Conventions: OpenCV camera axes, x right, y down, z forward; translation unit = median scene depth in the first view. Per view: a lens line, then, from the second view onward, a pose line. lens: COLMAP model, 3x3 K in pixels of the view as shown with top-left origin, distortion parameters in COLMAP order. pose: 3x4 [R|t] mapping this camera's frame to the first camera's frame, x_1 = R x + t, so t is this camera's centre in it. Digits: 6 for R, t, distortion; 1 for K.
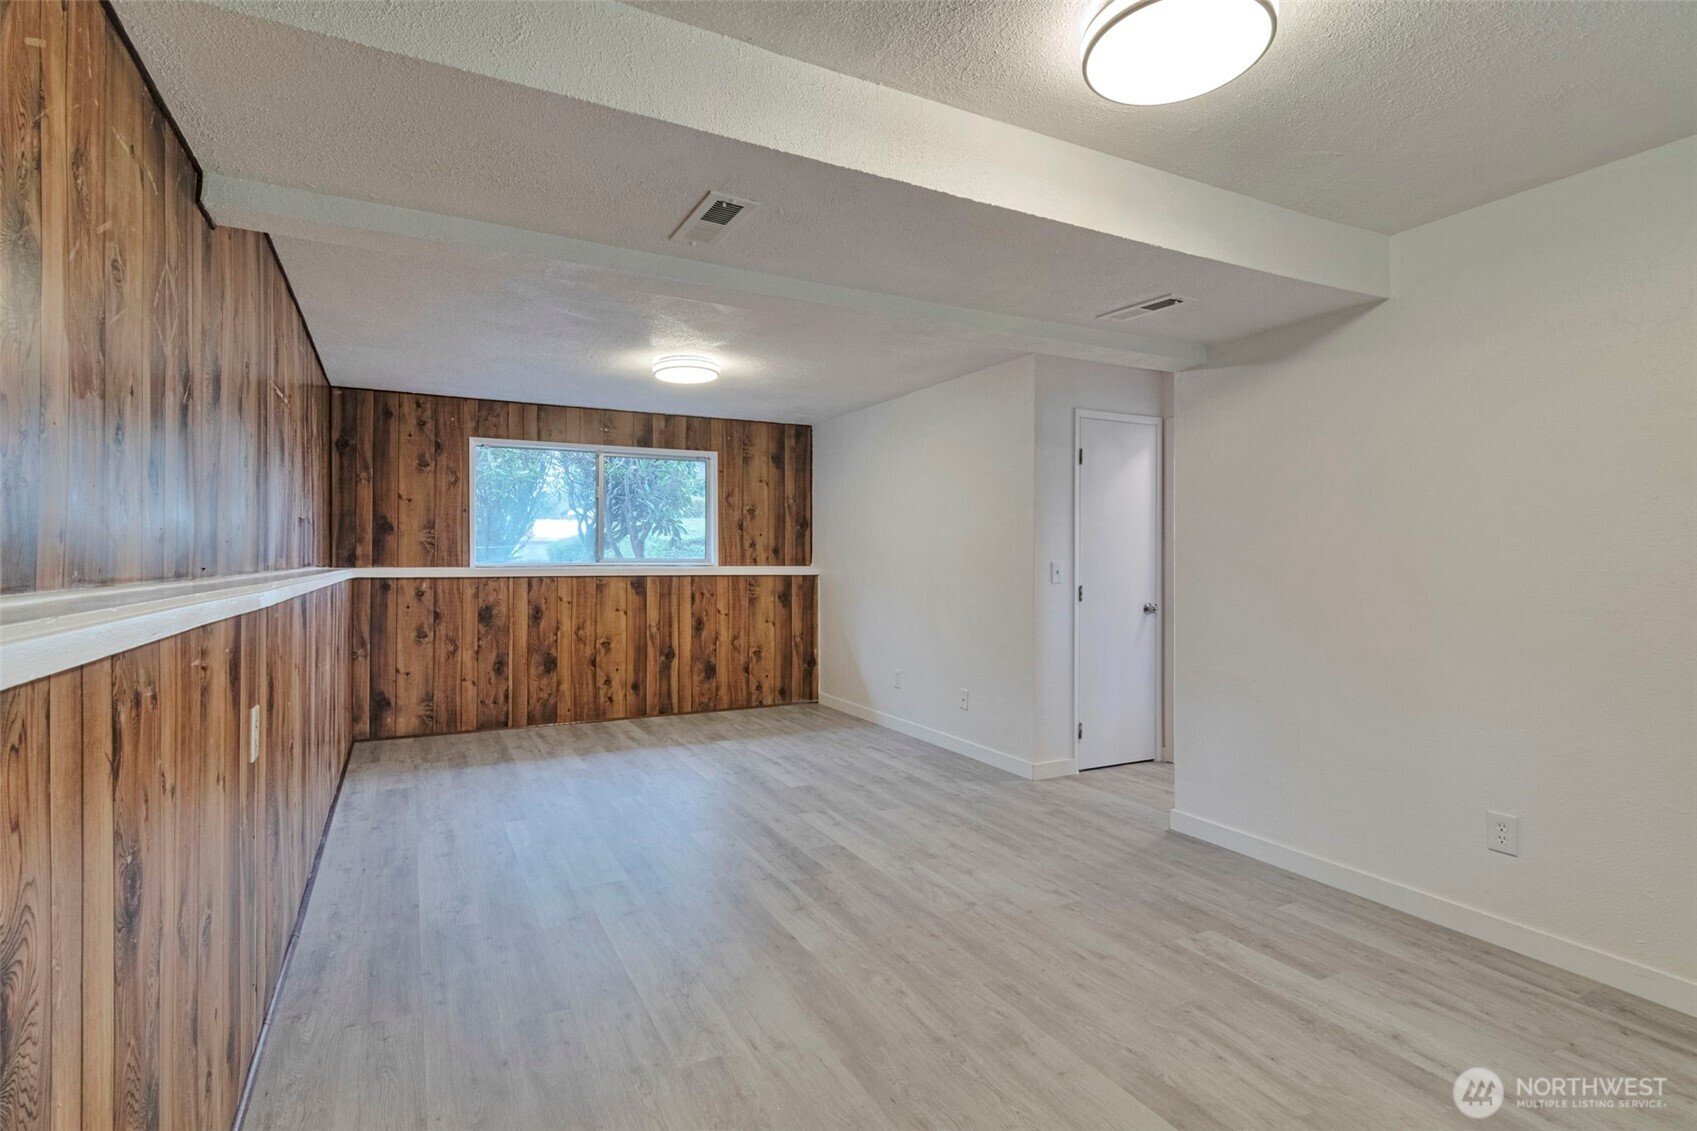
lens RADIAL K [[840.2, 0, 849.6], [0, 840.2, 564.0], [0, 0, 1]] dist [-0.002377, 0.001676]
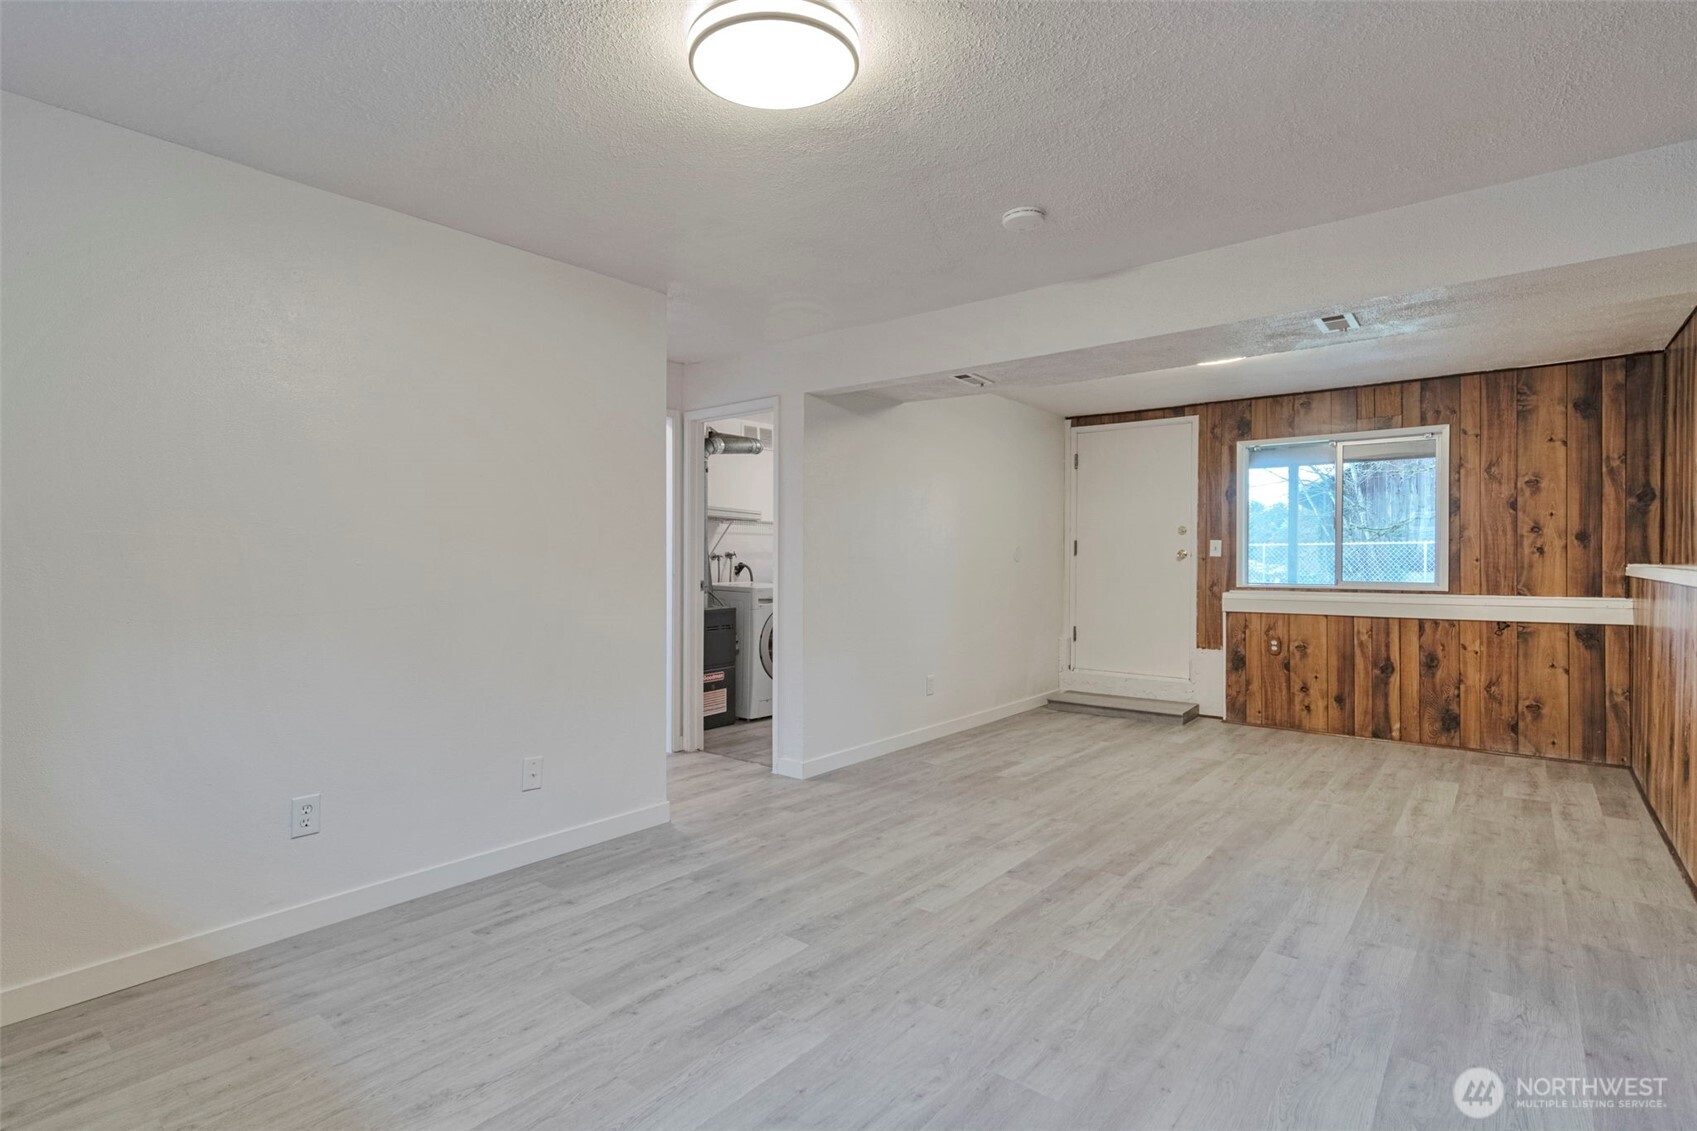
lens RADIAL K [[840.2, 0, 850.9], [0, 840.2, 556.7], [0, 0, 1]] dist [-0.002377, 0.001676]
pose [[-0.402243, -0.006455, 0.915510, -0.740058], [-0.000566, 0.999977, 0.006802, 0.004411], [-0.915533, 0.002218, -0.402237, 1.504300]]
